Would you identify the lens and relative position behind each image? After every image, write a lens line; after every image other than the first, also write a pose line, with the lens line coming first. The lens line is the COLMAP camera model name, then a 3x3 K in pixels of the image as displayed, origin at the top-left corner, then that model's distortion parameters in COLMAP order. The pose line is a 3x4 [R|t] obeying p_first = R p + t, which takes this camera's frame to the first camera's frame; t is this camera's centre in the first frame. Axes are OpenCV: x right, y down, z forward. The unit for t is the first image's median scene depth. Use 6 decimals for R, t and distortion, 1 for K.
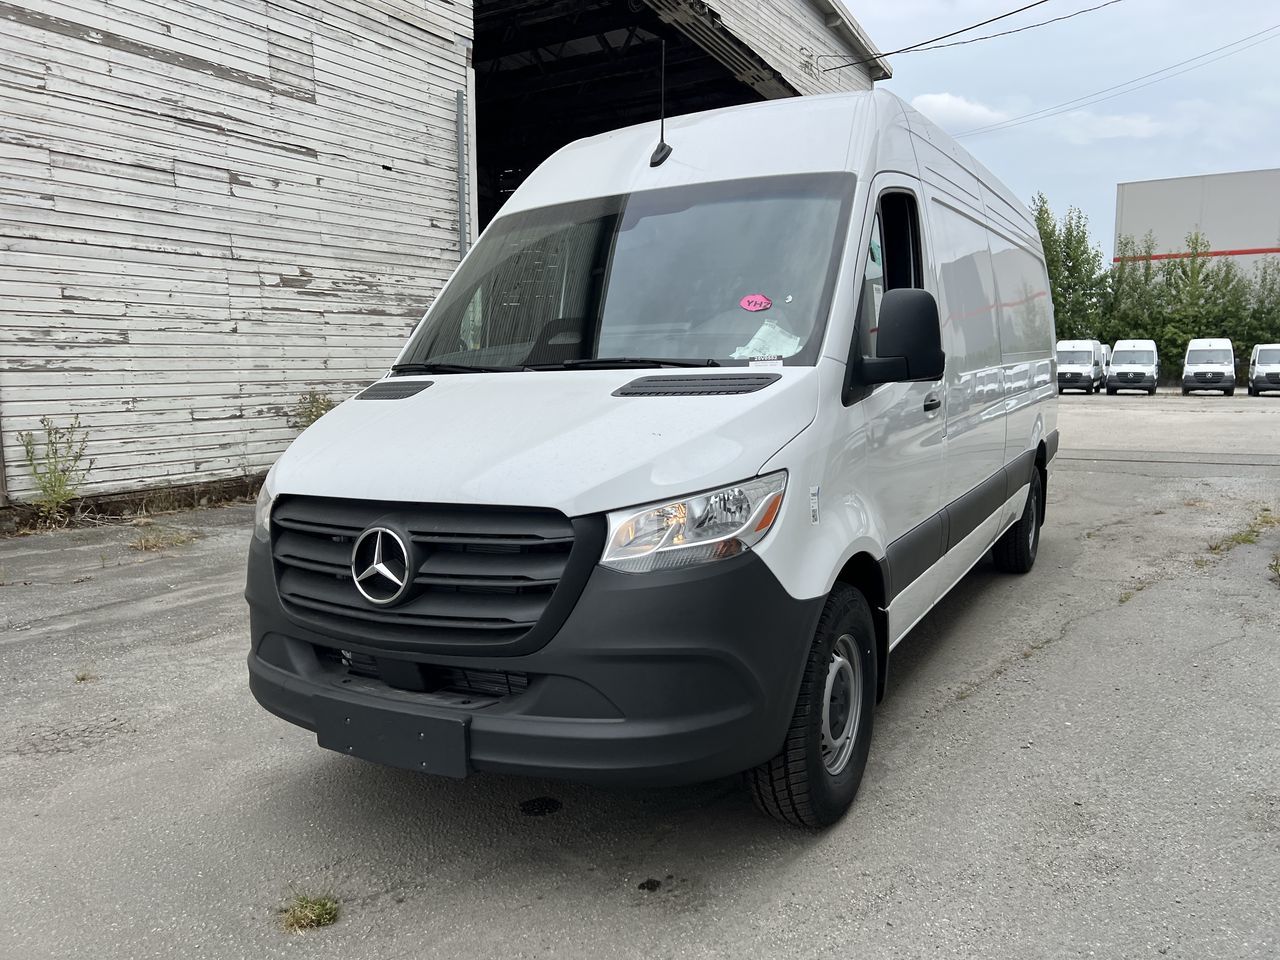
lens RADIAL K [[962.4, 0, 631.6], [0, 962.4, 485.2], [0, 0, 1]] dist [0.058760, -0.060664]
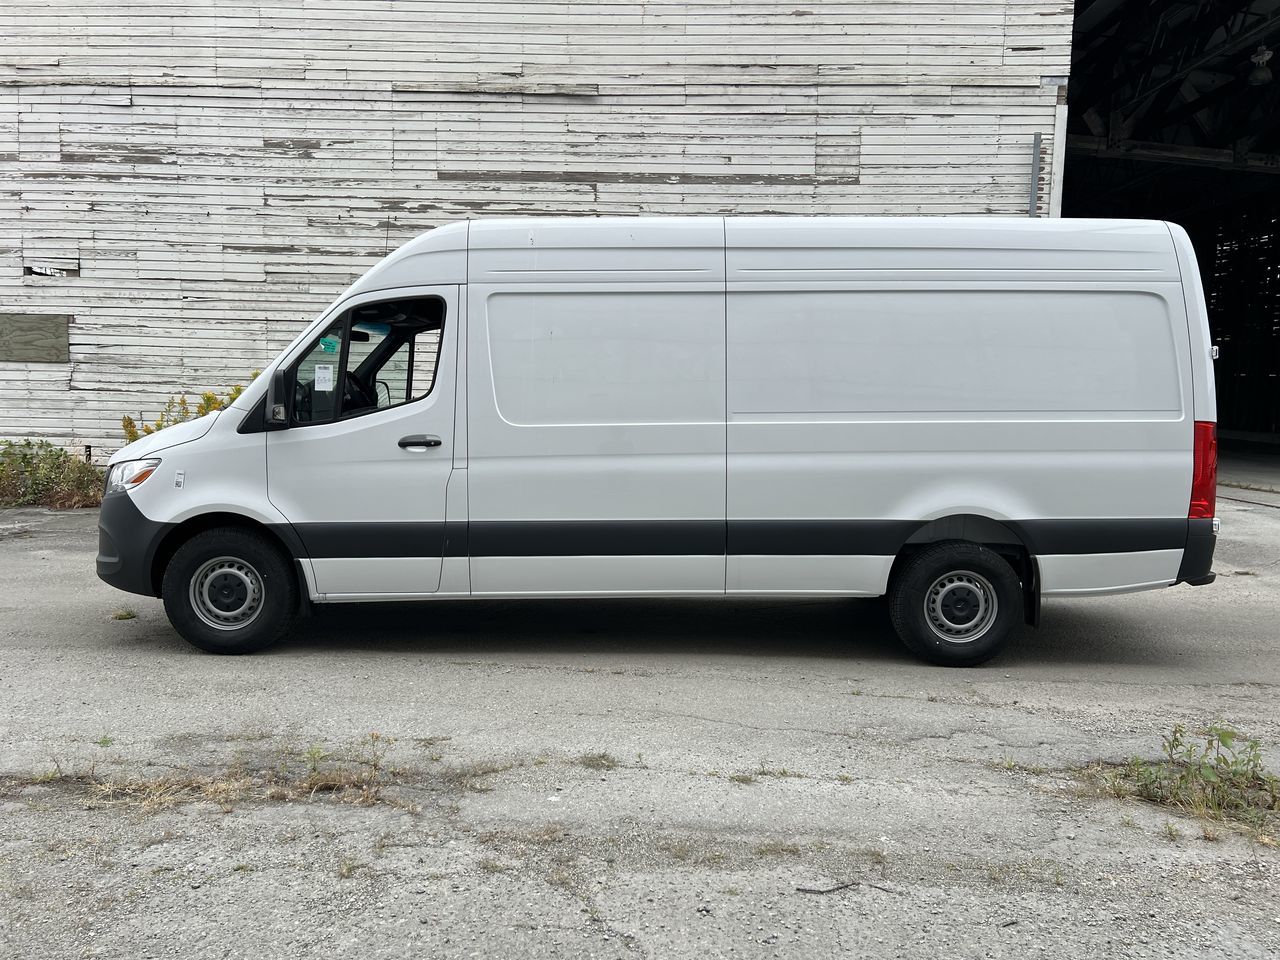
lens RADIAL K [[962.4, 0, 634.0], [0, 962.4, 478.5], [0, 0, 1]] dist [0.058760, -0.060664]
pose [[0.506423, 0.095119, -0.857023, 0.707399], [-0.125719, 0.991422, 0.035747, -0.050620], [0.853071, 0.089641, 0.514037, 0.223953]]
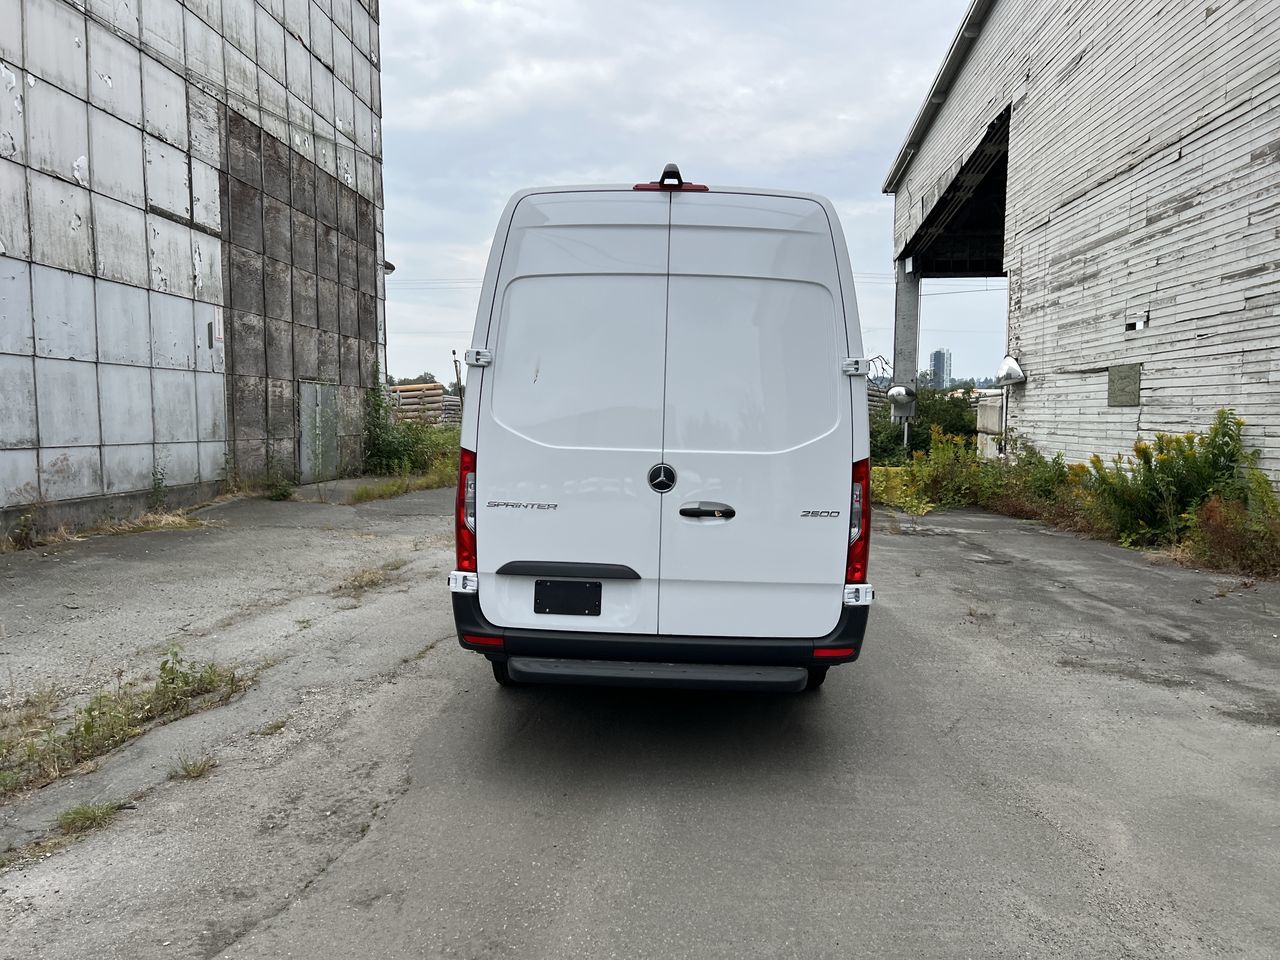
lens RADIAL K [[962.4, 0, 631.3], [0, 962.4, 486.0], [0, 0, 1]] dist [0.058760, -0.060664]
pose [[-0.884018, 0.035180, -0.466127, 0.511673], [-0.056090, 0.981976, 0.180489, -0.179426], [0.464075, 0.185701, -0.866112, 1.287028]]
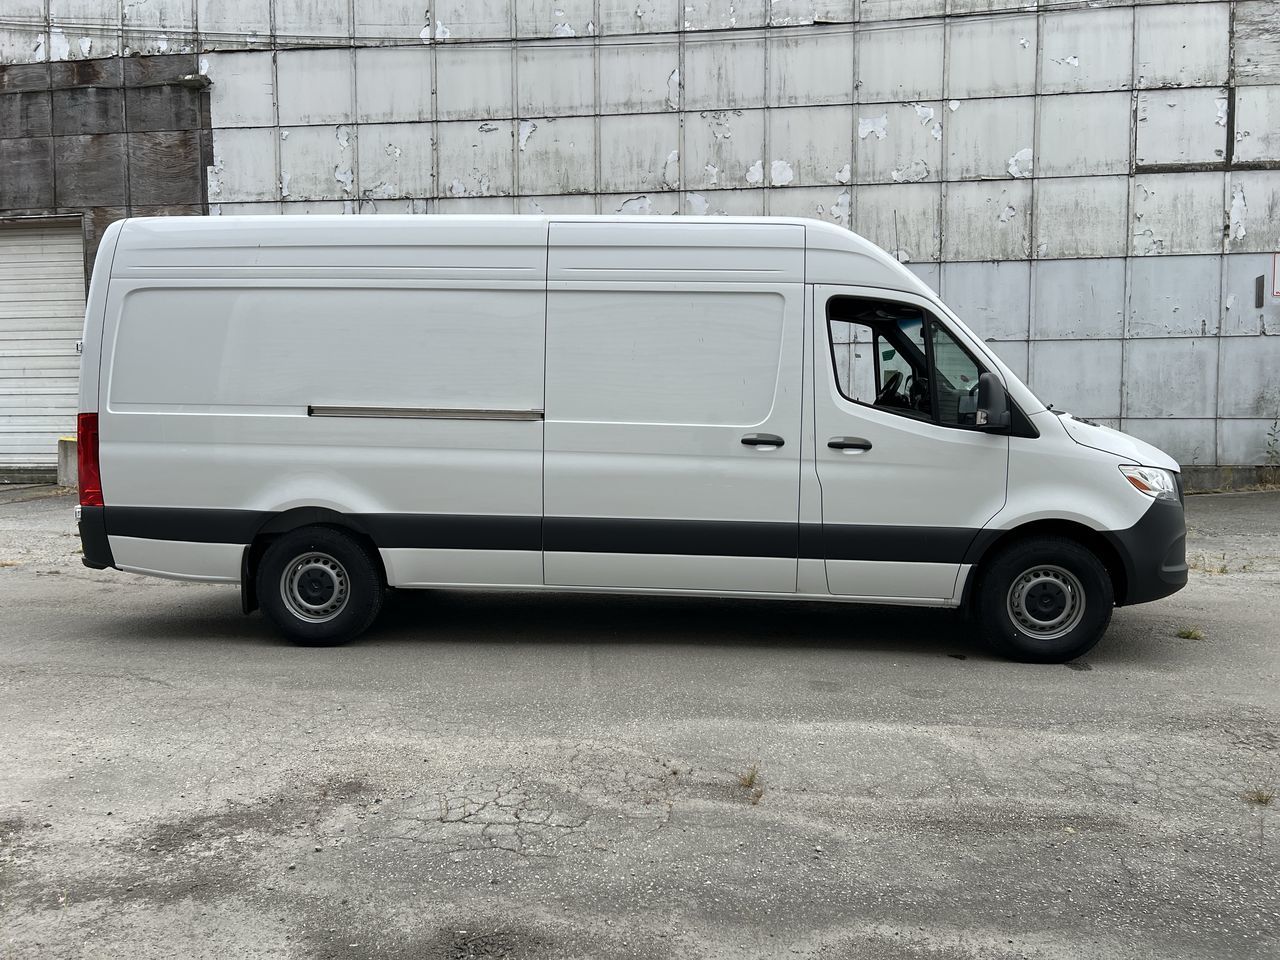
lens RADIAL K [[962.4, 0, 632.0], [0, 962.4, 467.9], [0, 0, 1]] dist [0.058760, -0.060664]
pose [[-0.421153, -0.054405, 0.905356, -0.530976], [0.119640, 0.986145, 0.114913, -0.111323], [-0.899064, 0.156713, -0.408809, 0.880220]]
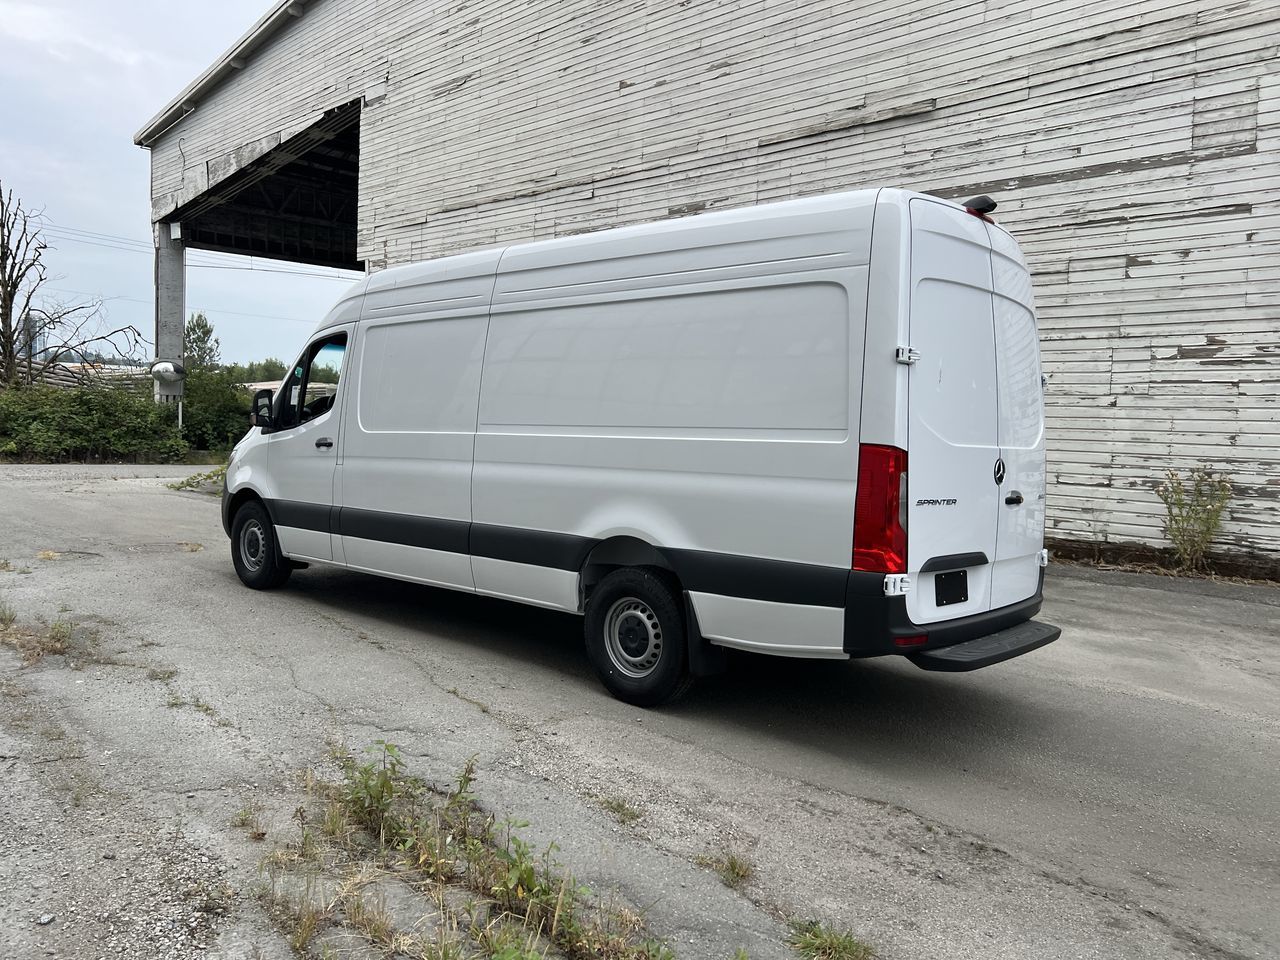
lens RADIAL K [[962.4, 0, 631.6], [0, 962.4, 474.3], [0, 0, 1]] dist [0.058760, -0.060664]
pose [[-0.222140, 0.060680, -0.973125, 0.835800], [-0.148020, 0.984394, 0.095172, -0.121247], [0.963714, 0.165184, -0.209692, 0.821863]]
